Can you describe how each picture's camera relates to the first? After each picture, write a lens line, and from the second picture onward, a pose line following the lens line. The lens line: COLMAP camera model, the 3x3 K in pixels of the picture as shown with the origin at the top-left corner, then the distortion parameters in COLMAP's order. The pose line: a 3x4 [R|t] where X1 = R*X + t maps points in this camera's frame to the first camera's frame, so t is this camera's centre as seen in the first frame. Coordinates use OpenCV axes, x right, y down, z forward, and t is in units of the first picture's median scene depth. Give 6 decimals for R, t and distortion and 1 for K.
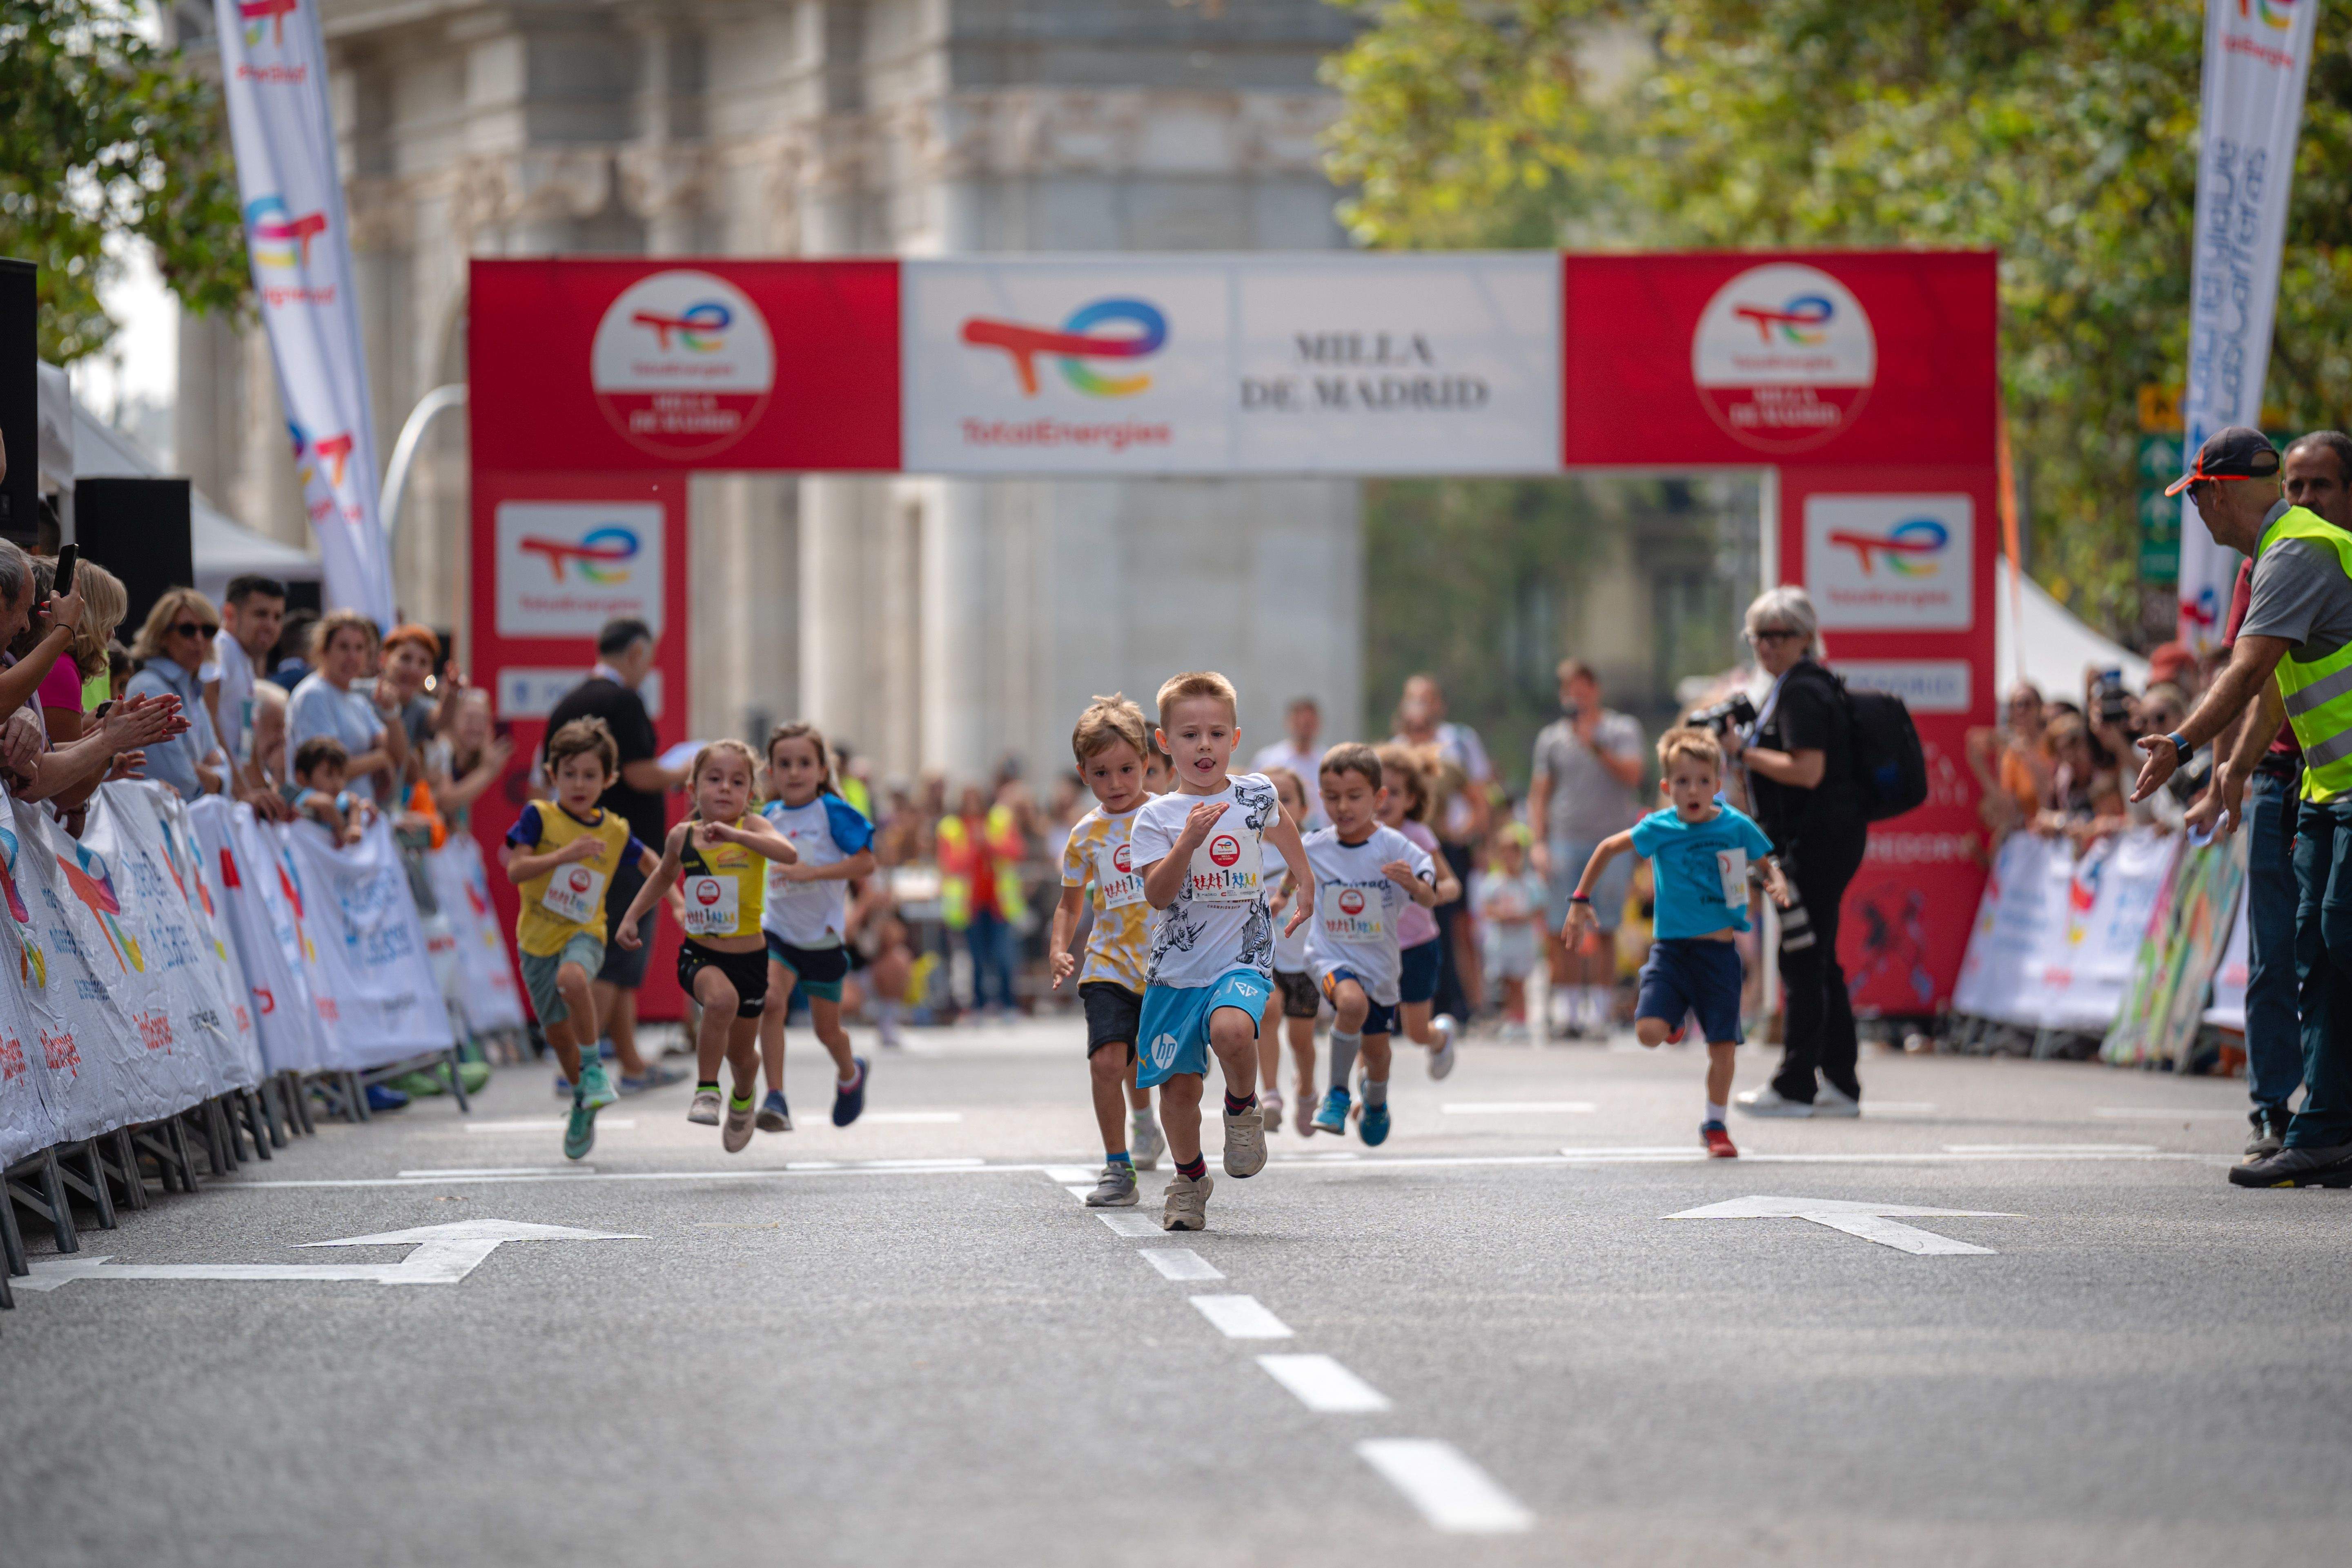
lens RADIAL K [[13158.3, 0, 1179.5], [0, 13158.3, 778.8], [0, 0, 1]] dist [2.621956, 0.000000]
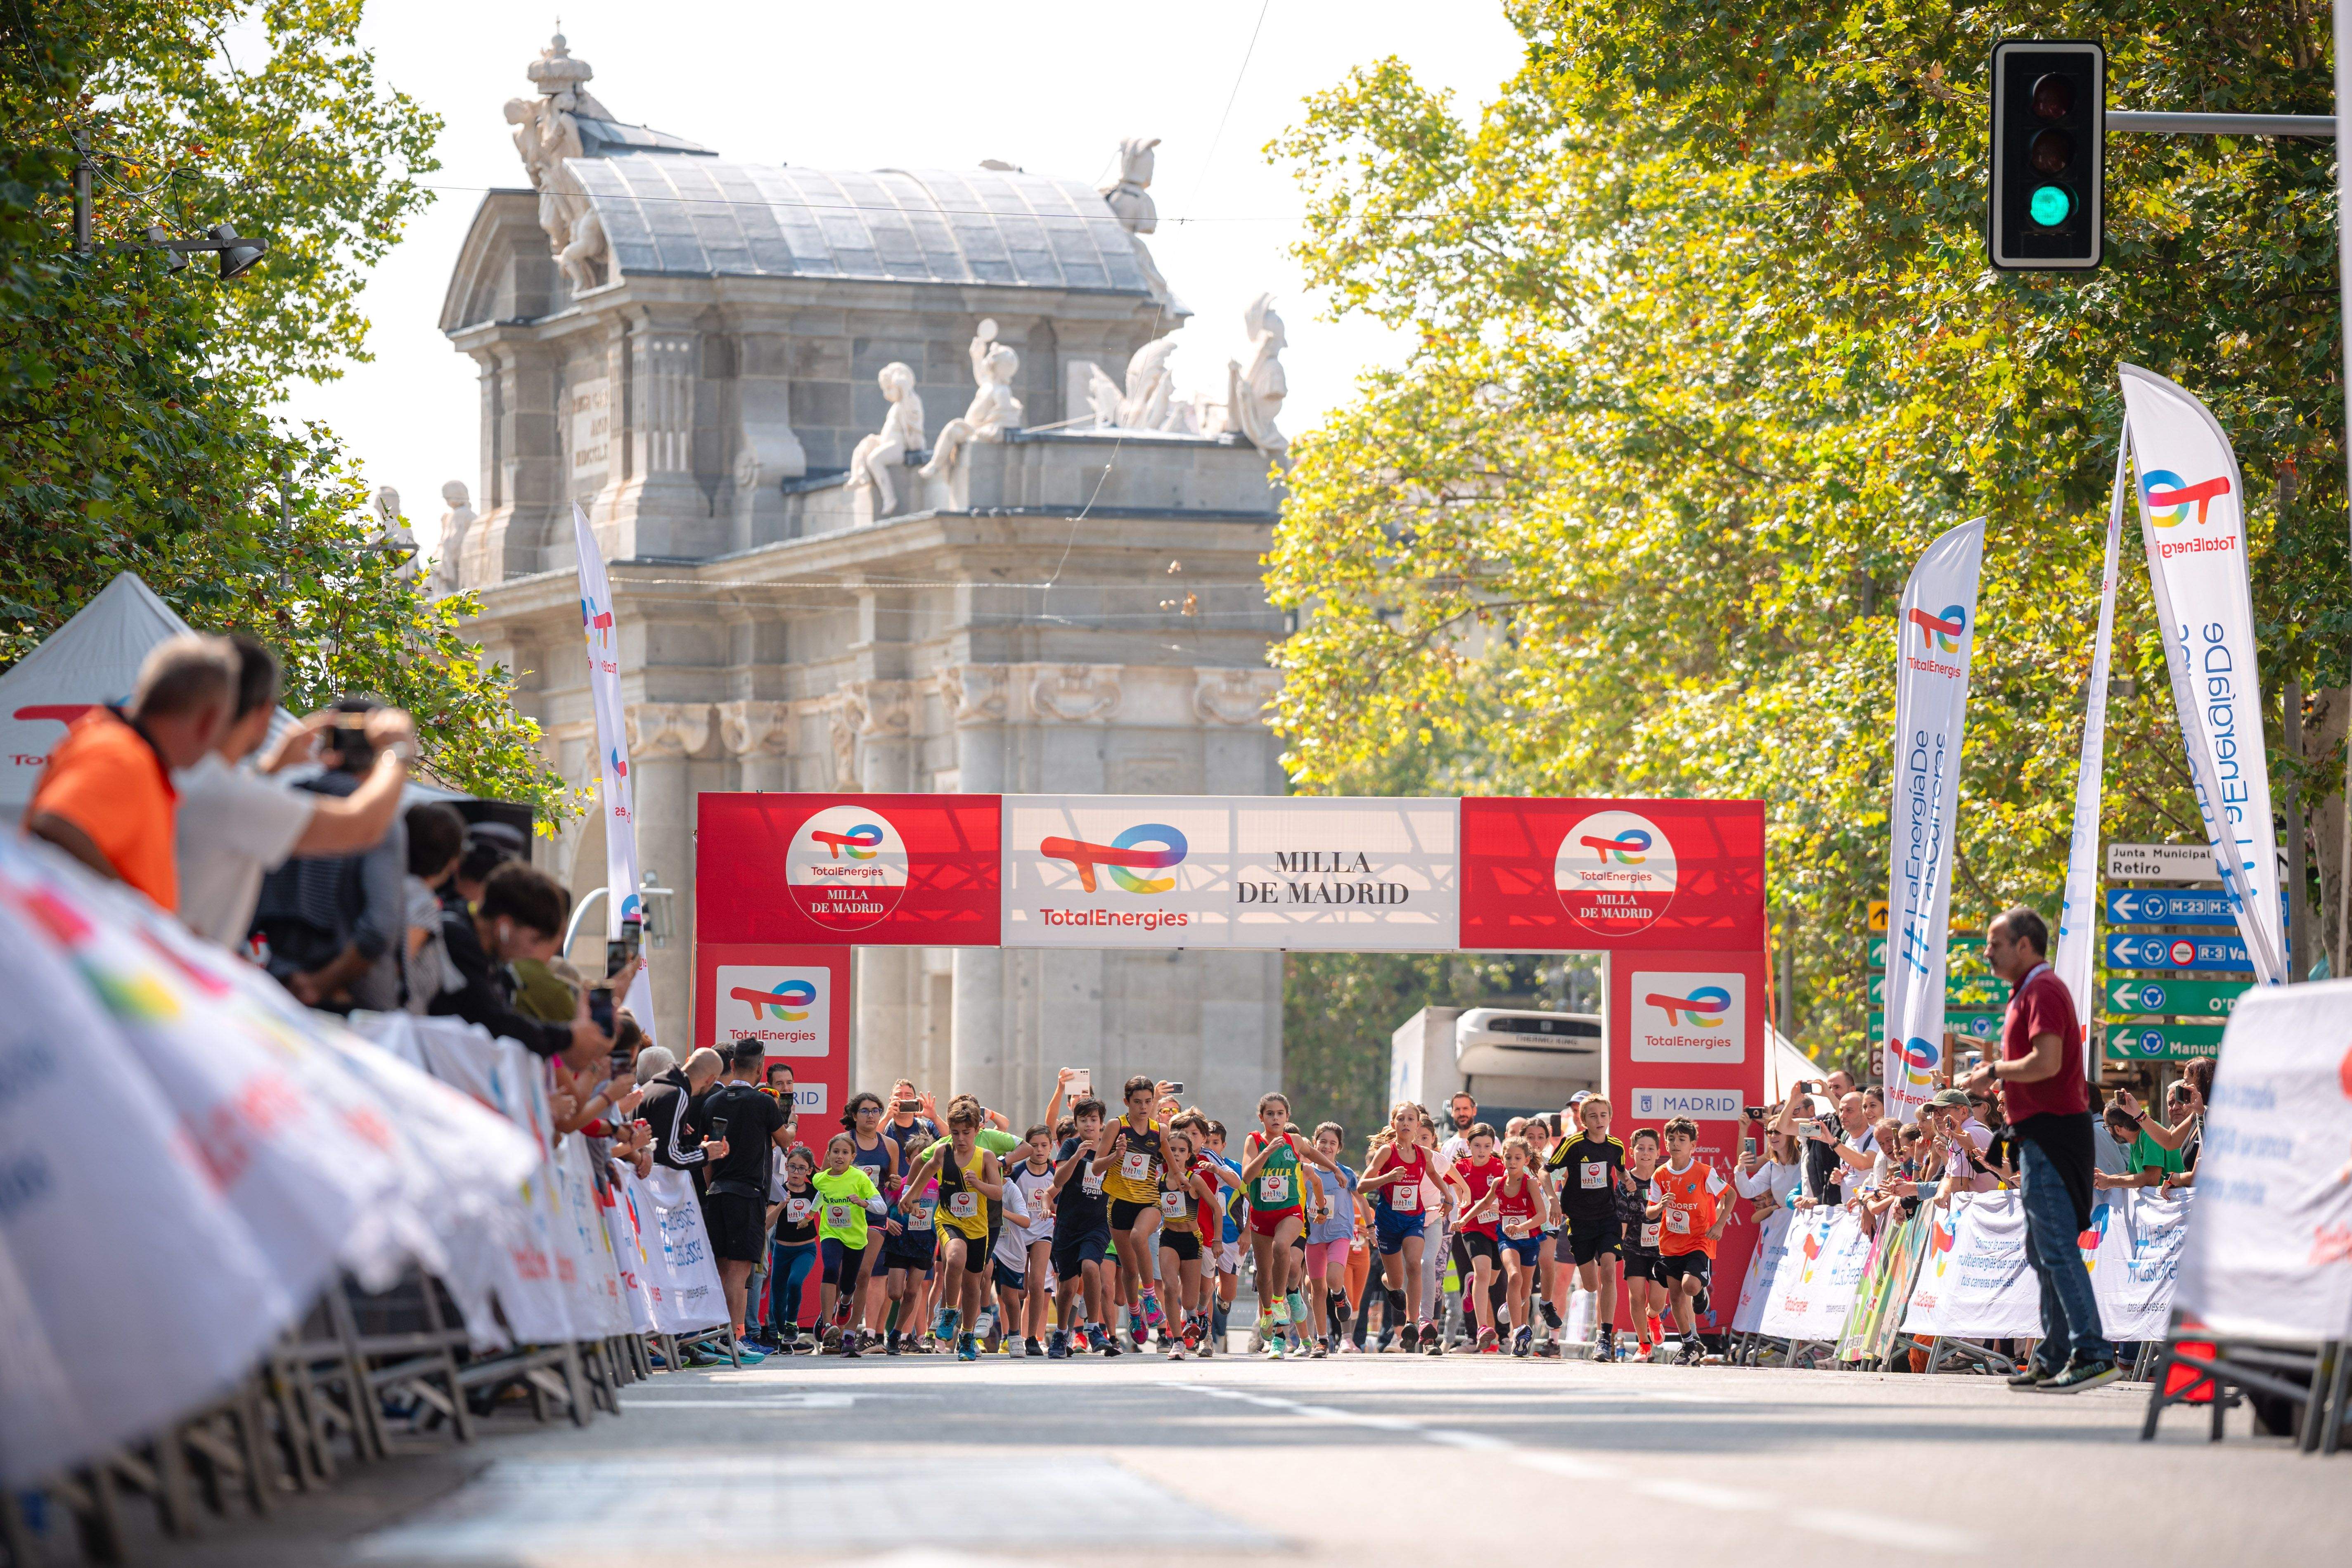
lens RADIAL K [[13158.3, 0, 1179.7], [0, 13158.3, 792.2], [0, 0, 1]] dist [2.621956, 0.000000]
pose [[0.999801, 0.012479, 0.015595, -0.023305], [-0.011885, 0.999221, -0.037636, 0.013358], [-0.016053, 0.037443, 0.999170, -0.413634]]
